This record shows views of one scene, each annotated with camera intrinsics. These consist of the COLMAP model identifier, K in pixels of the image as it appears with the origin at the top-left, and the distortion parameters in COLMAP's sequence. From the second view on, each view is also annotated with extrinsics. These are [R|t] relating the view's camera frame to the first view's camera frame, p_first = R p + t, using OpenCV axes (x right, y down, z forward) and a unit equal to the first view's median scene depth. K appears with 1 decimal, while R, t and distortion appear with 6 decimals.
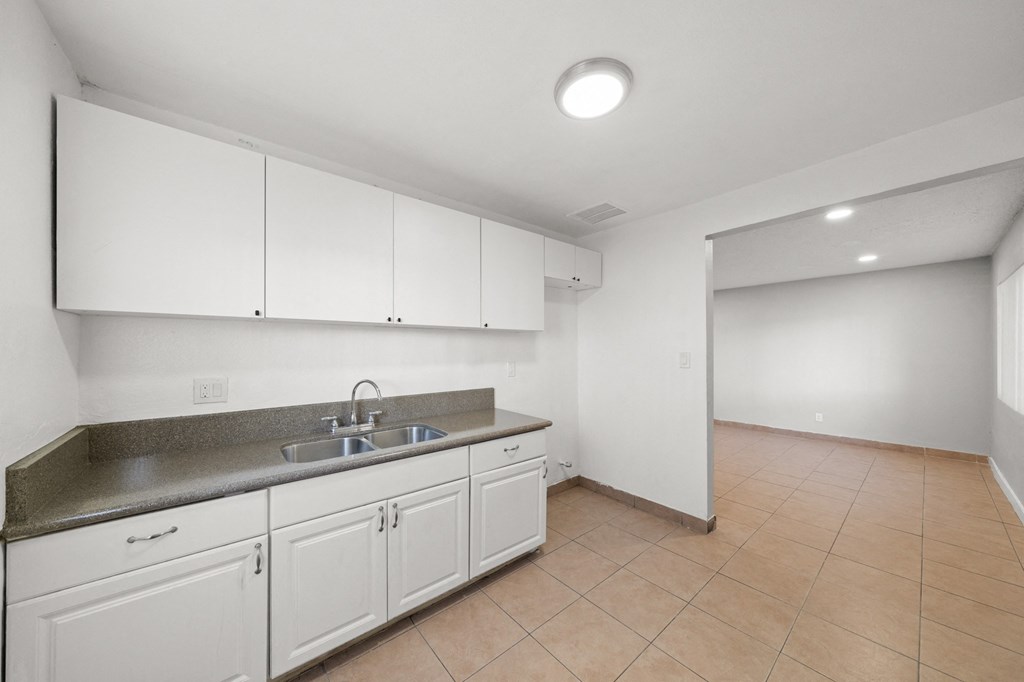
lens RADIAL K [[352.2, 0, 504.8], [0, 352.2, 346.4], [0, 0, 1]] dist [0.001997, -0.000166]
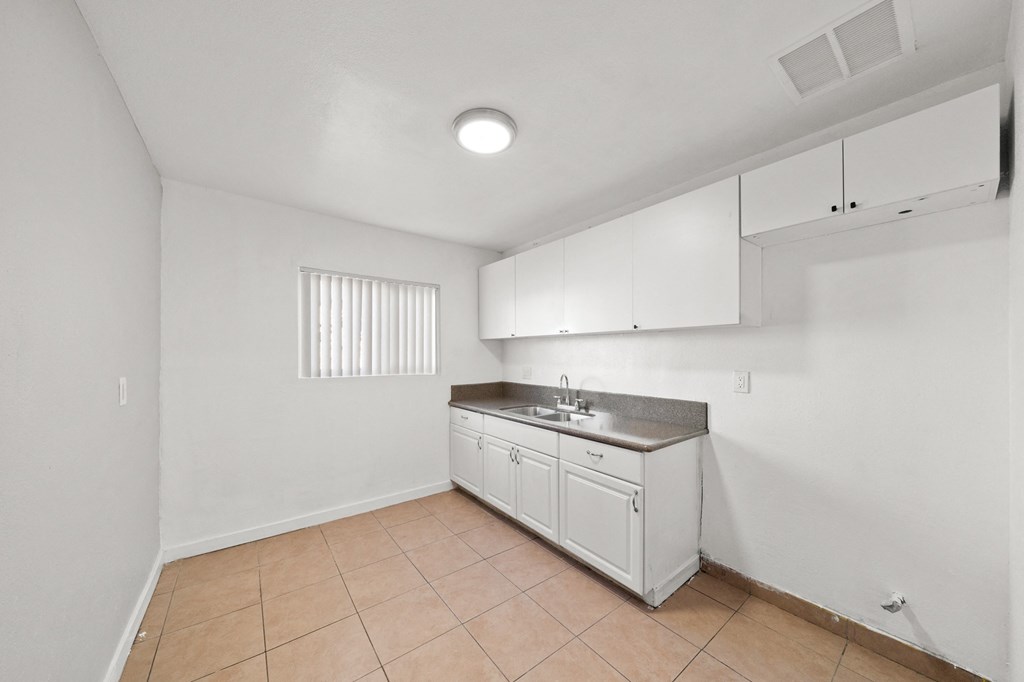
lens RADIAL K [[352.2, 0, 512.3], [0, 352.2, 351.5], [0, 0, 1]] dist [0.001997, -0.000166]
pose [[-0.034118, -0.000799, -0.999417, 1.058005], [0.012030, 0.999927, -0.001210, 0.001518], [0.999345, -0.012064, -0.034106, 0.846539]]
